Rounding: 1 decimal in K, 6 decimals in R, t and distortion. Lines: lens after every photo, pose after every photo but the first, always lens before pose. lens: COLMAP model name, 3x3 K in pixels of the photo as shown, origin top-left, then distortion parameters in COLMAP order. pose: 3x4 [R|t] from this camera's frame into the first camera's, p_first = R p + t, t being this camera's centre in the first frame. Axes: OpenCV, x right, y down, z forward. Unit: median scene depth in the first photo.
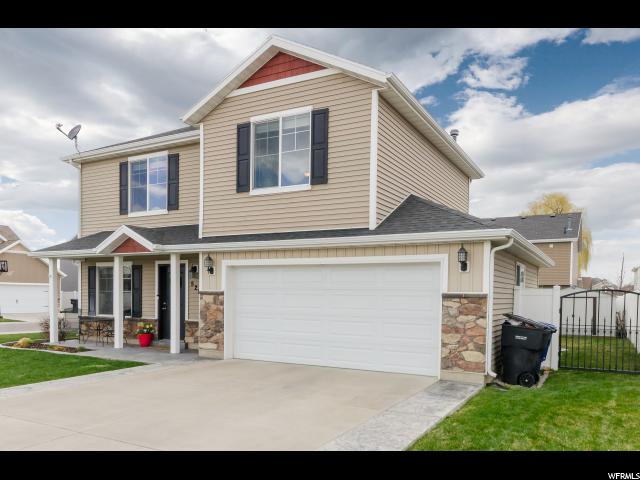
lens RADIAL K [[510.7, 0, 320.0], [0, 510.7, 240.0], [0, 0, 1]] dist [-0.001134, 0.001039]
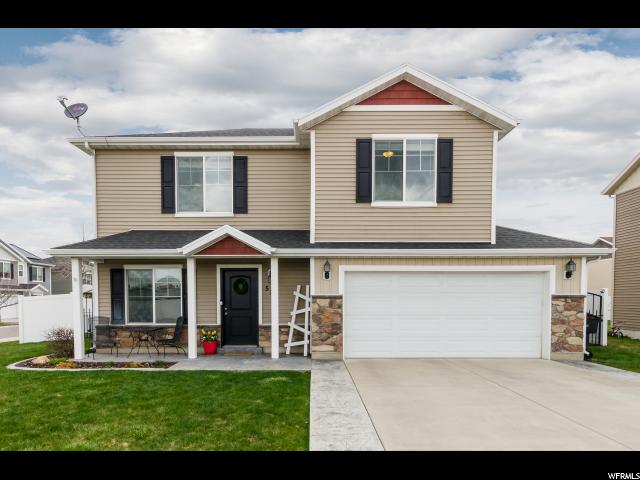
lens RADIAL K [[390.4, 0, 319.8], [0, 390.4, 262.8], [0, 0, 1]] dist [-0.001222, -0.000483]
pose [[0.875244, 0.031553, 0.482652, -0.615032], [-0.039627, 0.999193, 0.006537, 0.030396], [-0.482056, -0.024847, 0.875788, 0.320048]]
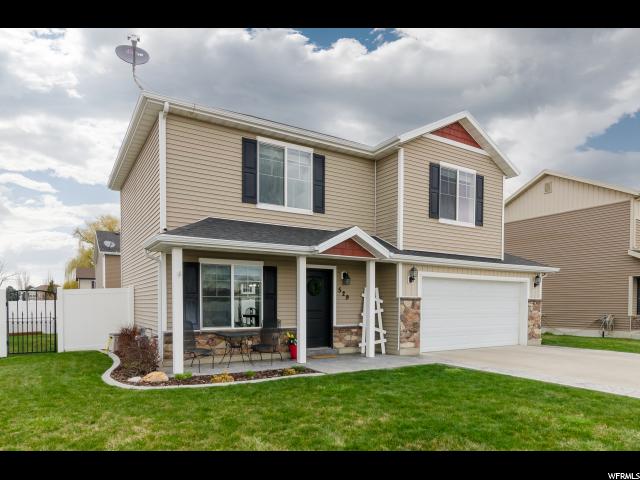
lens RADIAL K [[417.6, 0, 319.6], [0, 417.6, 257.6], [0, 0, 1]] dist [-0.005101, -0.000719]
pose [[0.487566, 0.084941, 0.868945, -1.152992], [-0.090296, 0.994825, -0.046581, 0.073876], [-0.868405, -0.055751, 0.492712, 0.725886]]
